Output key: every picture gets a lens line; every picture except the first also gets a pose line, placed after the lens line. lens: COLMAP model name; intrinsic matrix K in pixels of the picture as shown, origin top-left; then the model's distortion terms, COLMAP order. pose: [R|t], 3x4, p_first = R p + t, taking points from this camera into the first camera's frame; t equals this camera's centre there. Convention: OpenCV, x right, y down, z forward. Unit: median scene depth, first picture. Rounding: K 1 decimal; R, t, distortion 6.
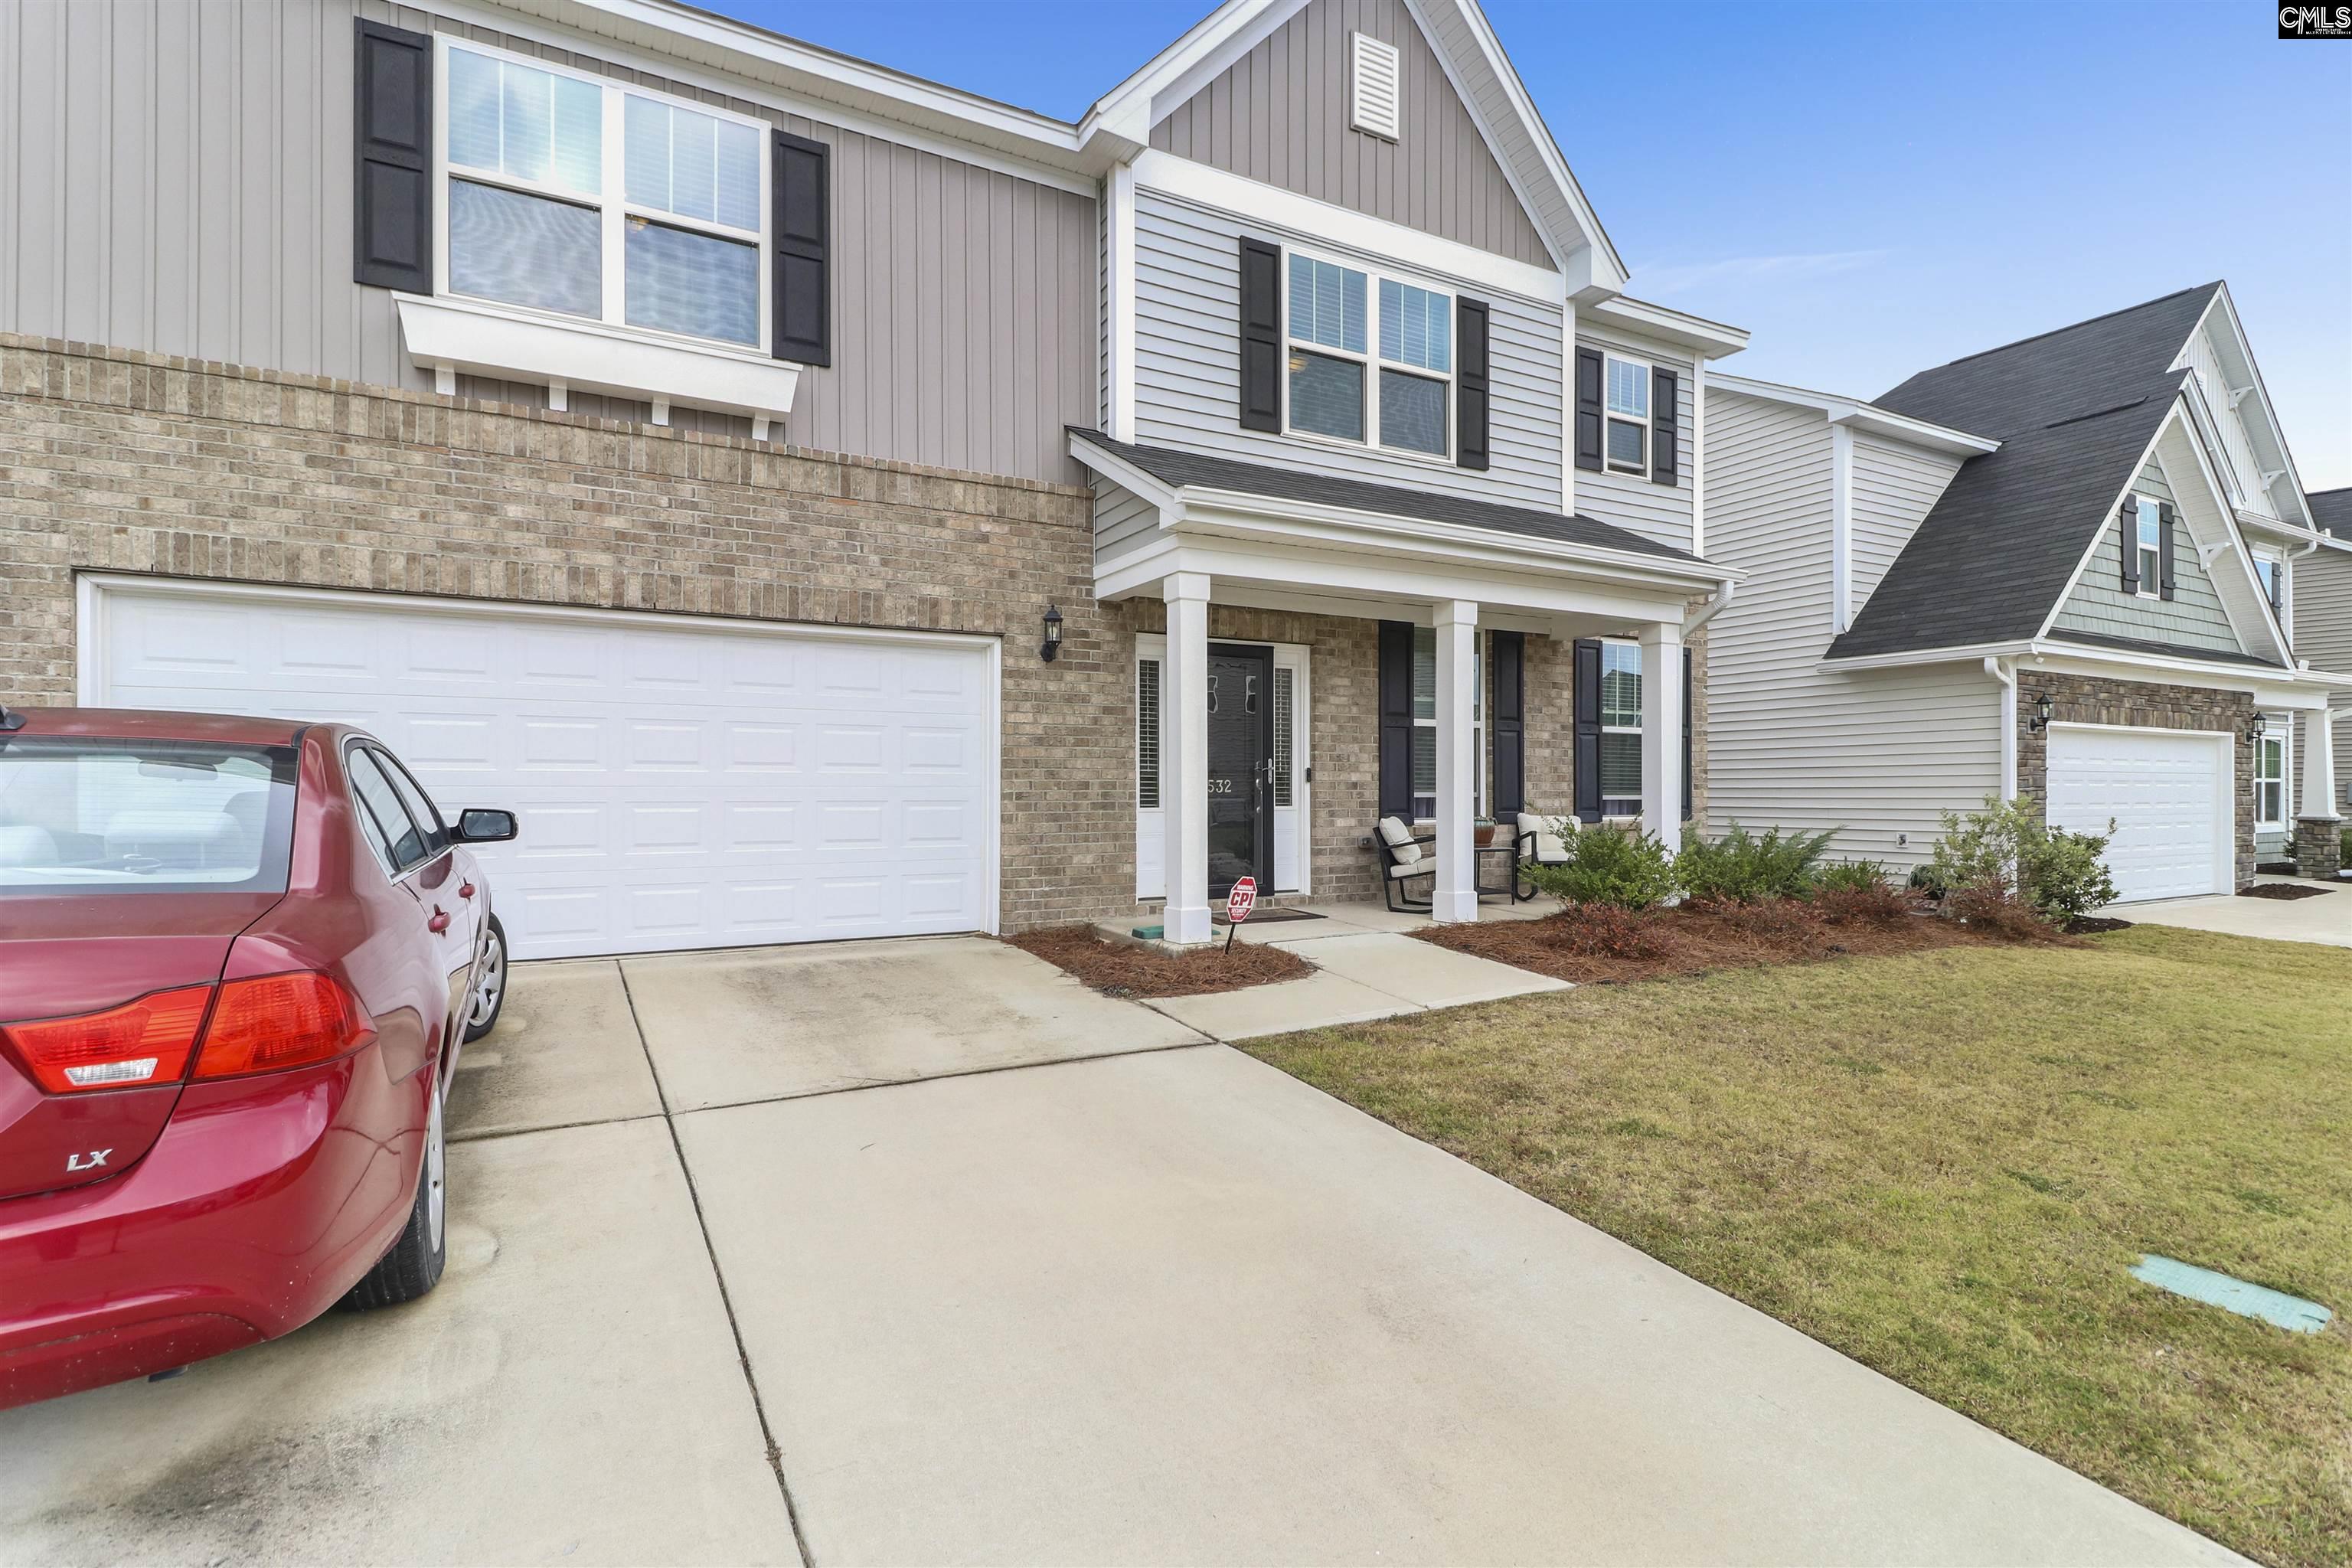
lens RADIAL K [[1089.1, 0, 1170.3], [0, 1089.1, 784.7], [0, 0, 1]] dist [0.007362, -0.005780]
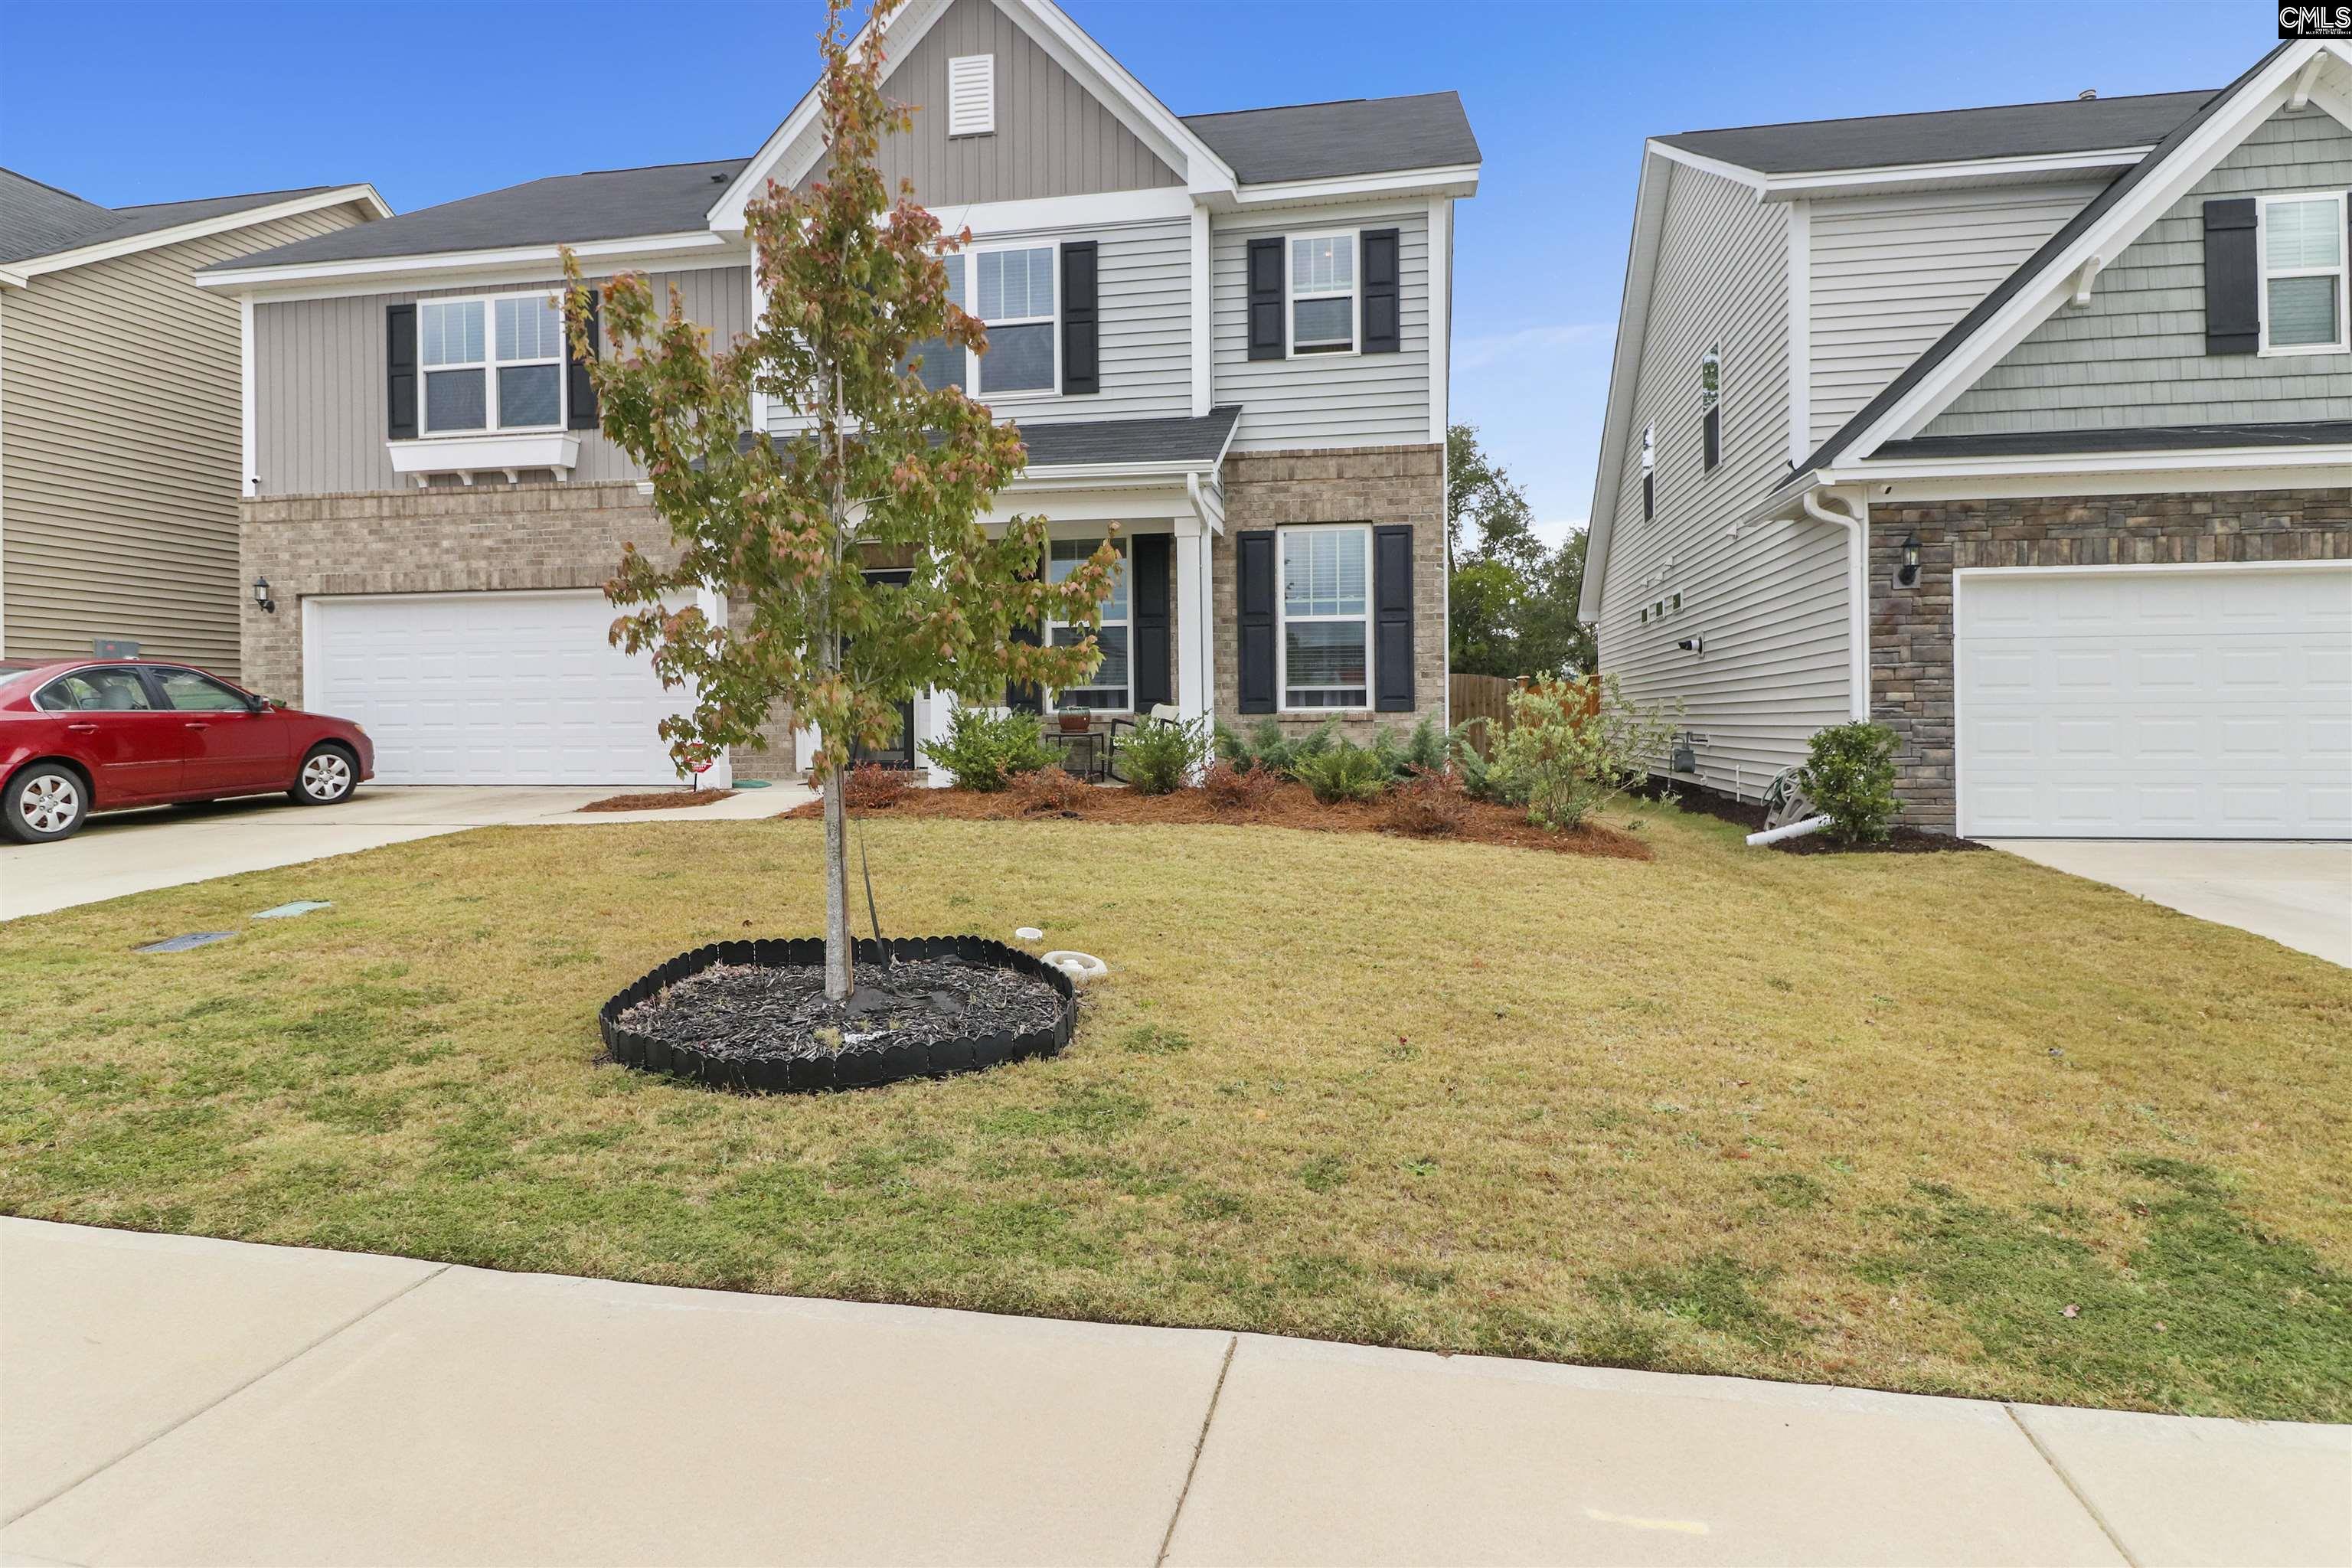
lens RADIAL K [[1283.2, 0, 1178.8], [0, 1283.2, 737.1], [0, 0, 1]] dist [-0.001171, -0.000514]
pose [[0.784126, -0.003339, -0.620593, 1.665885], [0.009200, 0.999938, 0.006244, 0.076361], [0.620534, -0.010605, 0.784108, 0.043778]]
